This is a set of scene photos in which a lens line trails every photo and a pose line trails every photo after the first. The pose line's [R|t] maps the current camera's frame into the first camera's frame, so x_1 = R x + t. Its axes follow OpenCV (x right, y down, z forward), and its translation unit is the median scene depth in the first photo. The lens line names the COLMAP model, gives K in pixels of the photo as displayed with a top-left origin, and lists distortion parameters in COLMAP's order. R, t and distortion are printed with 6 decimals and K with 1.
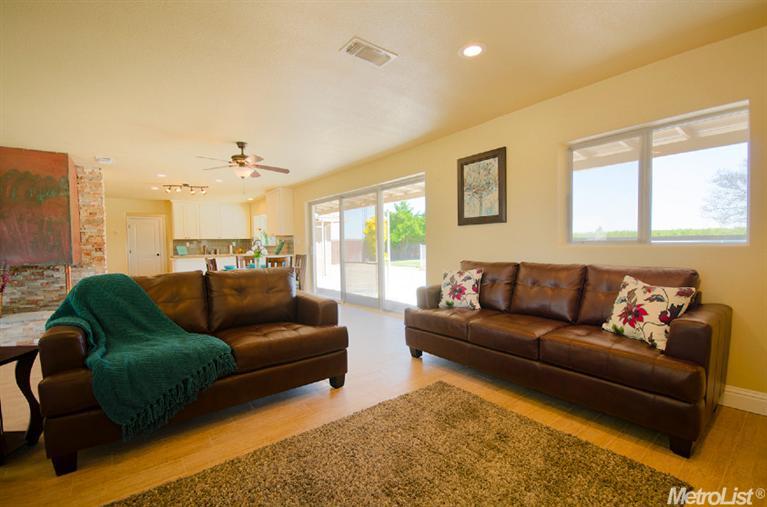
lens RADIAL K [[349.2, 0, 387.5], [0, 349.2, 253.5], [0, 0, 1]] dist [0.001738, 0.000536]
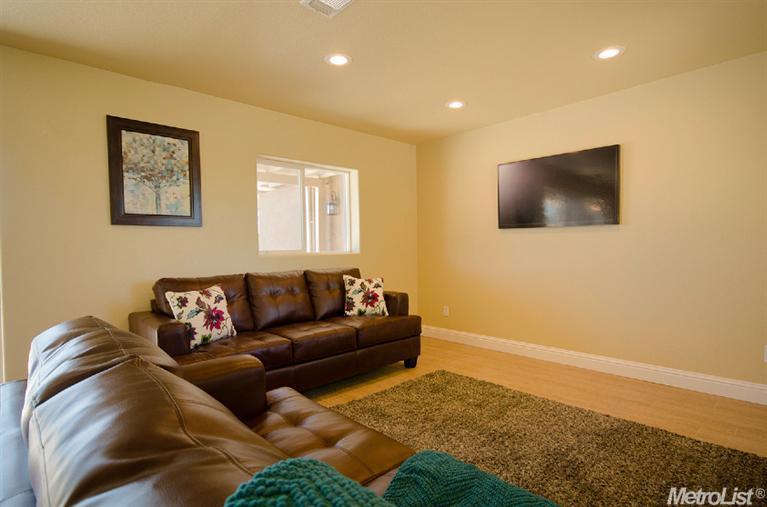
lens RADIAL K [[413.9, 0, 384.4], [0, 413.9, 252.6], [0, 0, 1]] dist [0.007077, 0.000515]
pose [[-0.109887, -0.004449, 0.993934, -0.682060], [0.034706, 0.999363, 0.008311, -0.023434], [-0.993338, 0.035409, -0.109662, 0.721137]]
